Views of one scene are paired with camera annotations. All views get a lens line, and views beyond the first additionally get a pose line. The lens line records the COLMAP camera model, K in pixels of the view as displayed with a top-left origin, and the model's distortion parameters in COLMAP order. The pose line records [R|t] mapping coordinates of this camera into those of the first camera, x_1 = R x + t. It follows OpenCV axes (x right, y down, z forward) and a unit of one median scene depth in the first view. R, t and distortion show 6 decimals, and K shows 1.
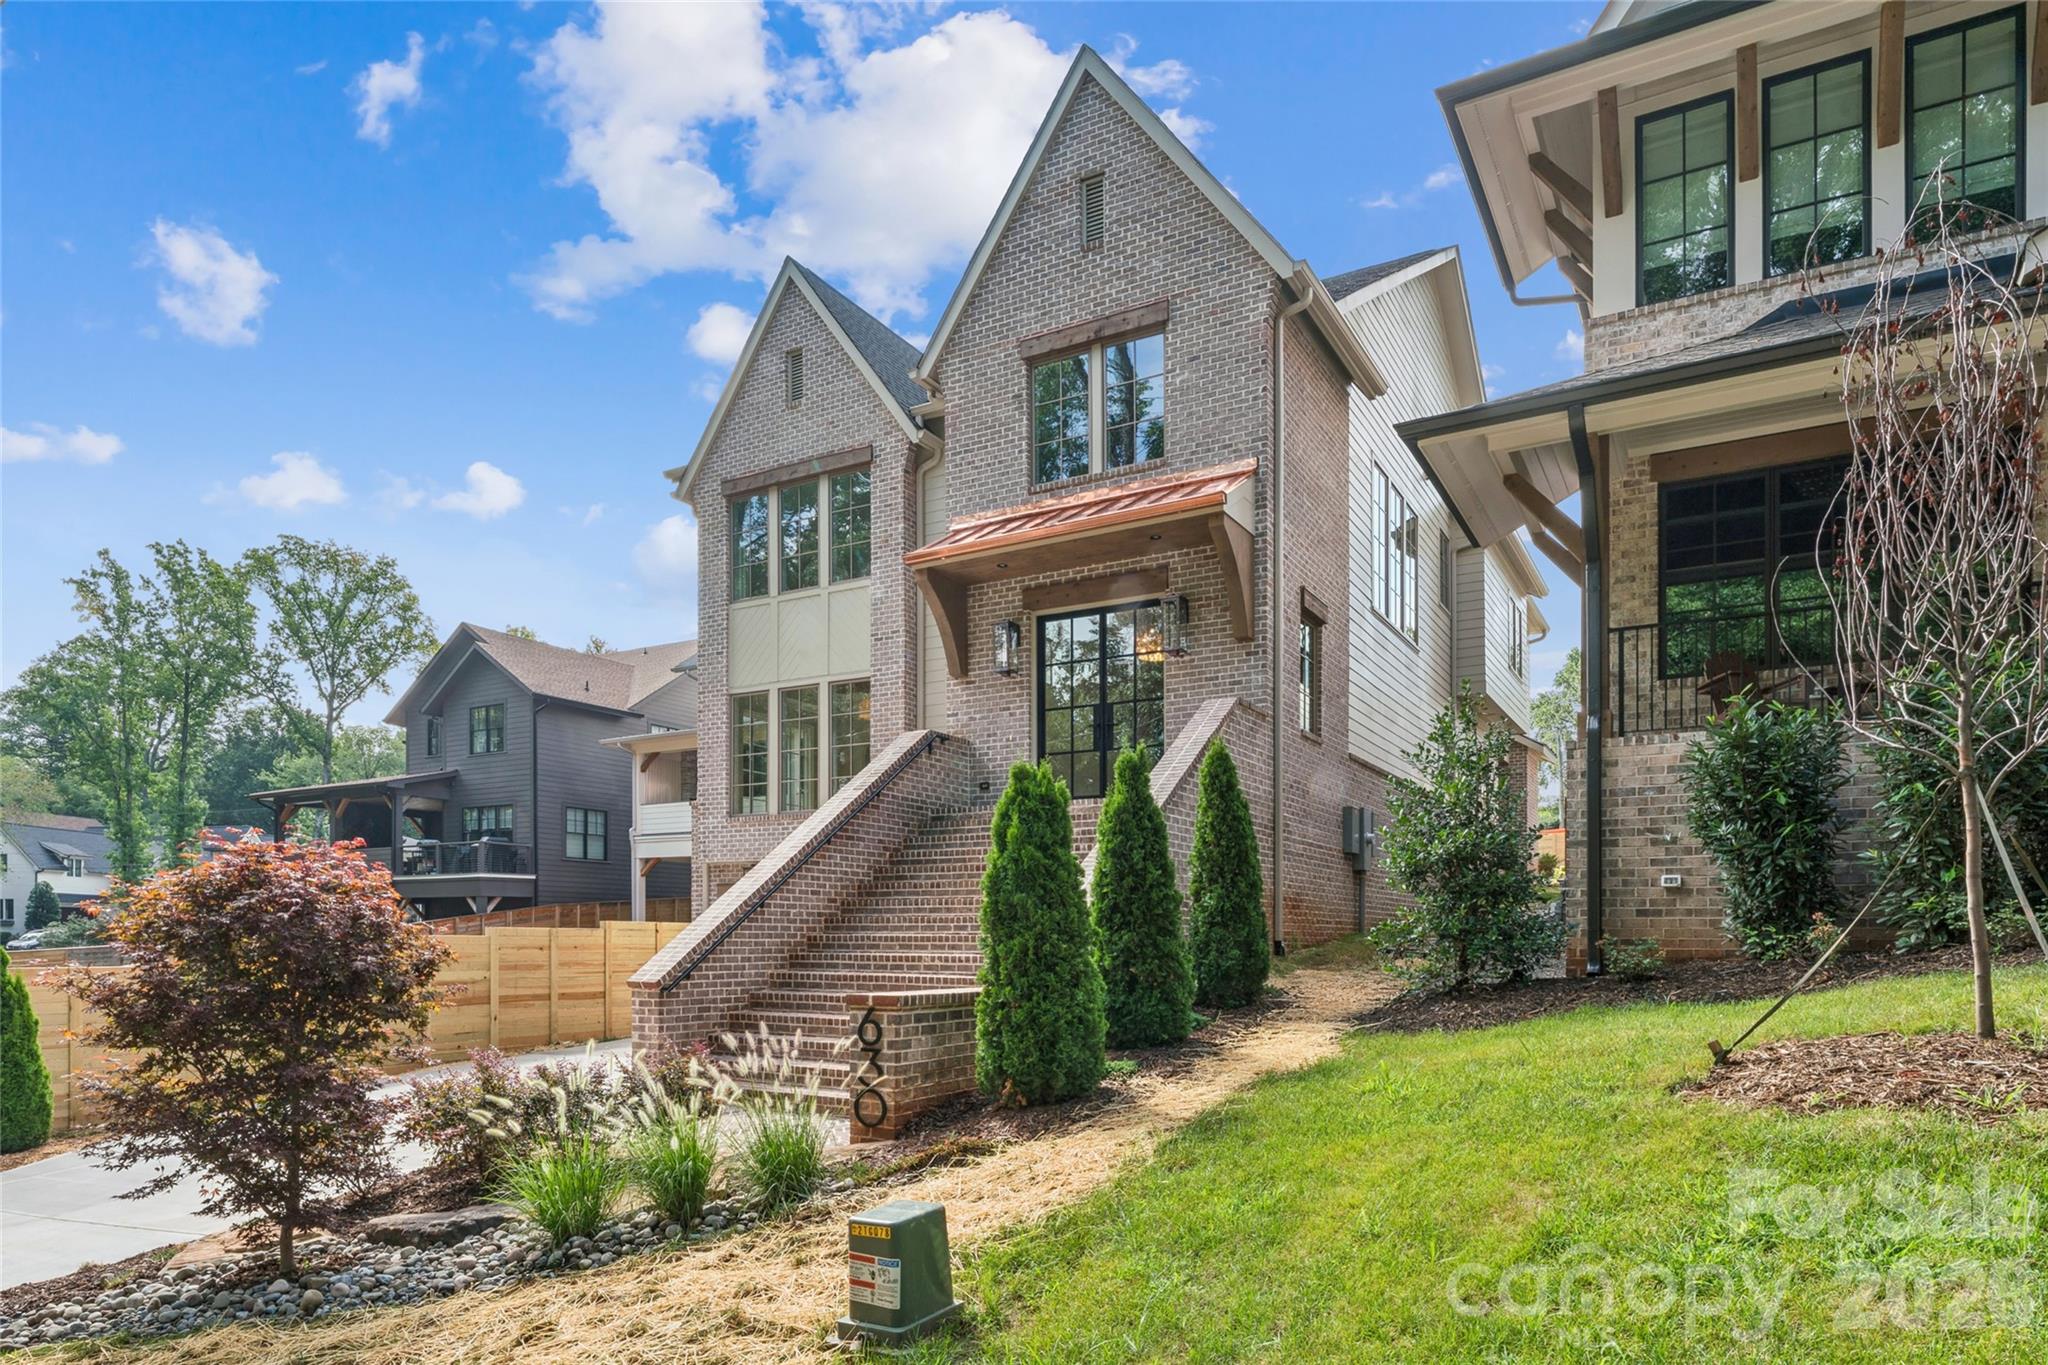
lens RADIAL K [[1198.4, 0, 1025.2], [0, 1198.4, 853.2], [0, 0, 1]] dist [-0.042213, 0.034340]
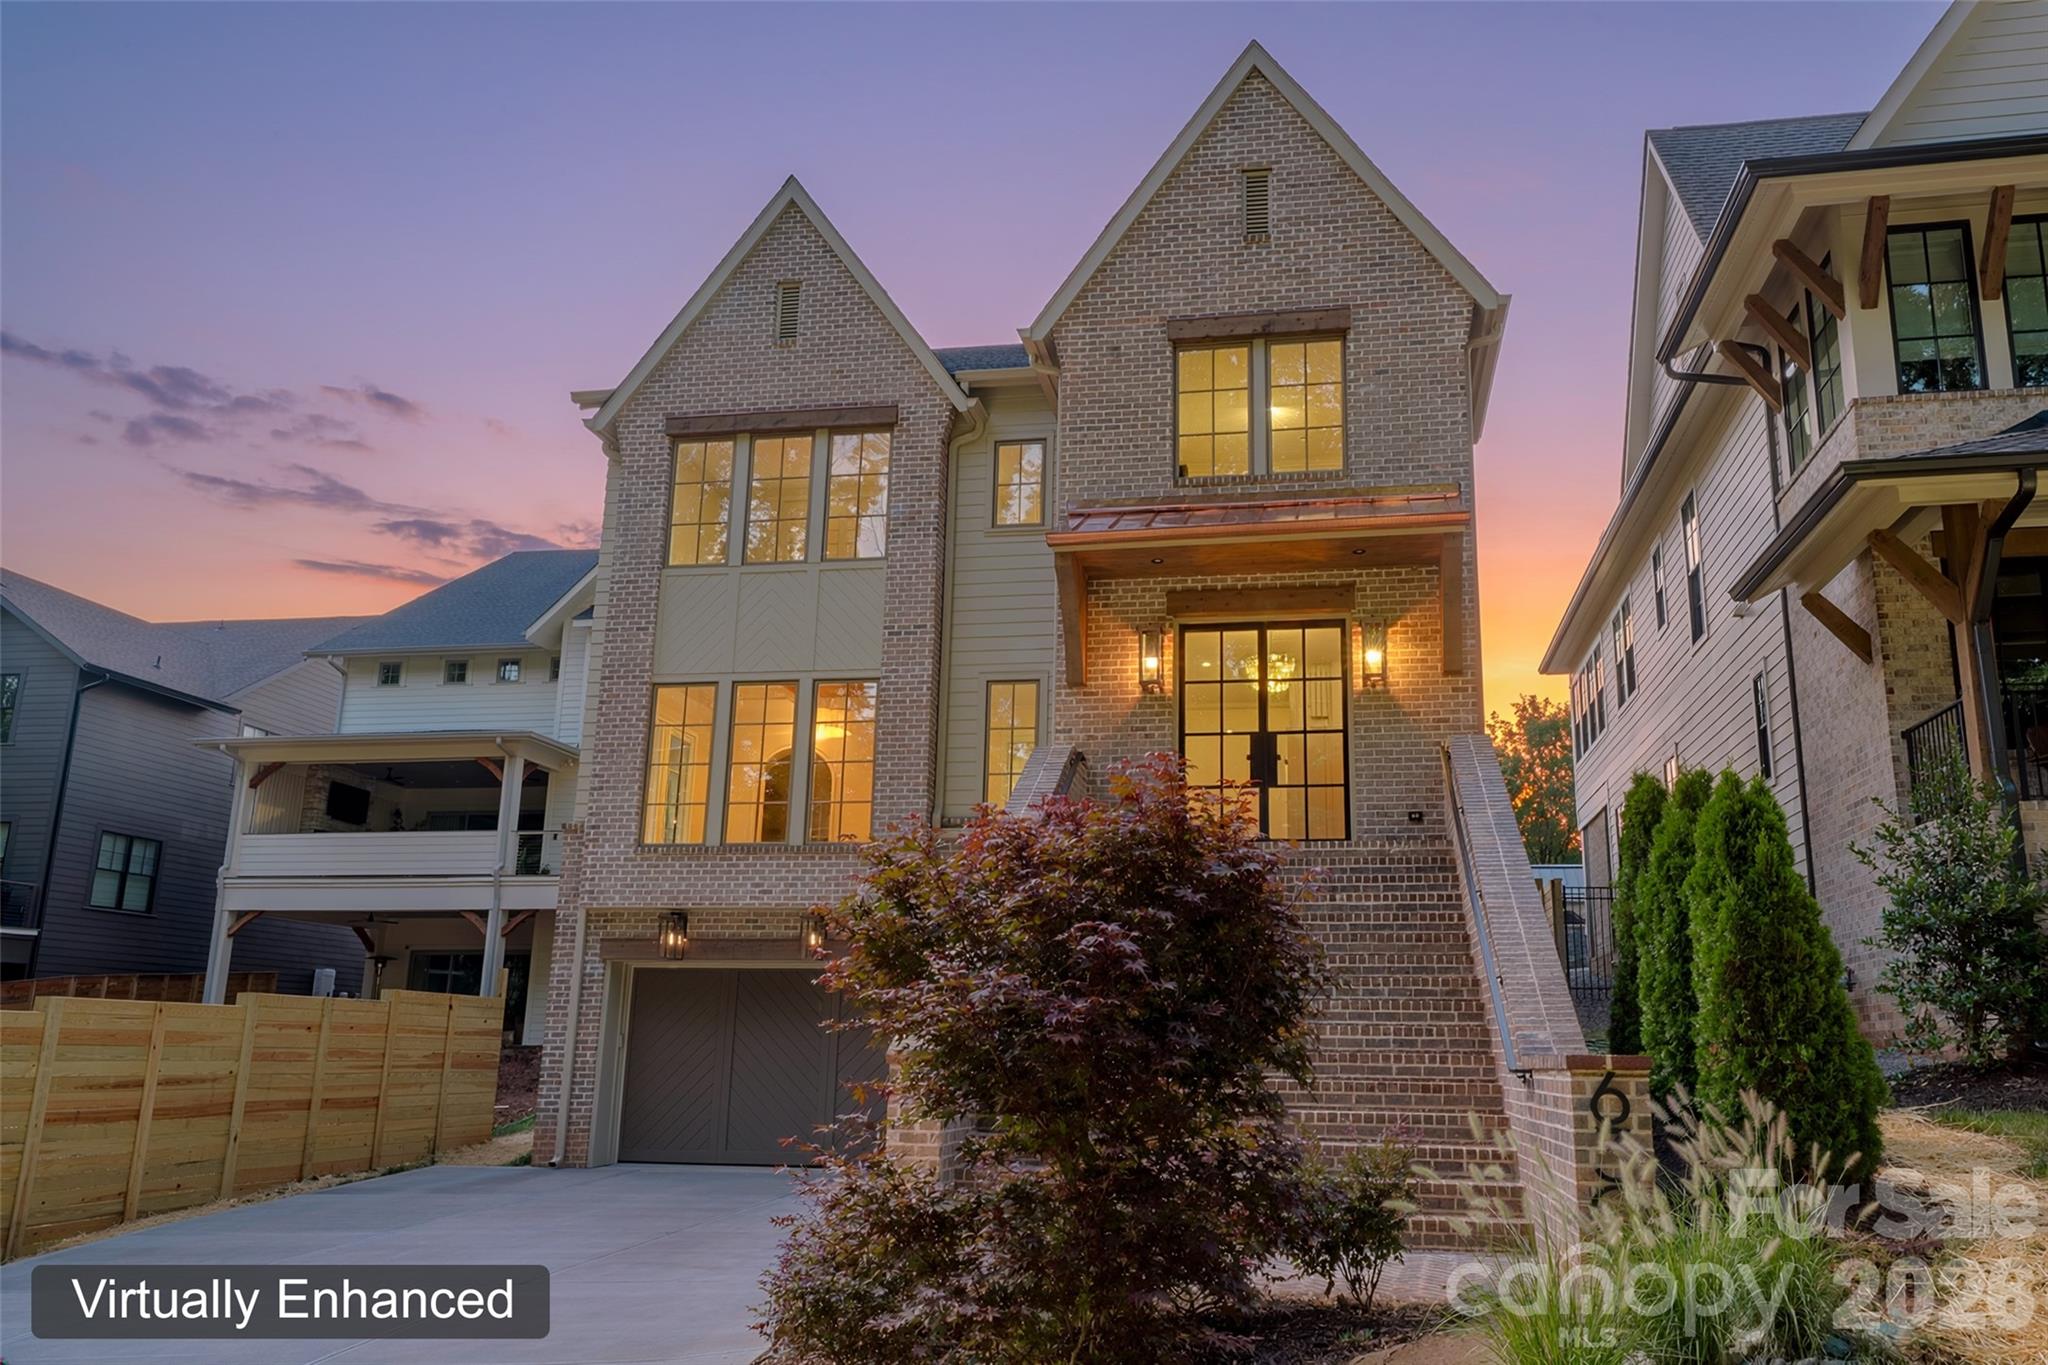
lens RADIAL K [[1368.9, 0, 1019.0], [0, 1368.9, 654.5], [0, 0, 1]] dist [0.011793, 0.004457]
pose [[0.932583, 0.110758, 0.343542, -0.442553], [-0.035653, 0.975370, -0.217676, 0.040428], [-0.359189, 0.190753, 0.913562, 0.158289]]
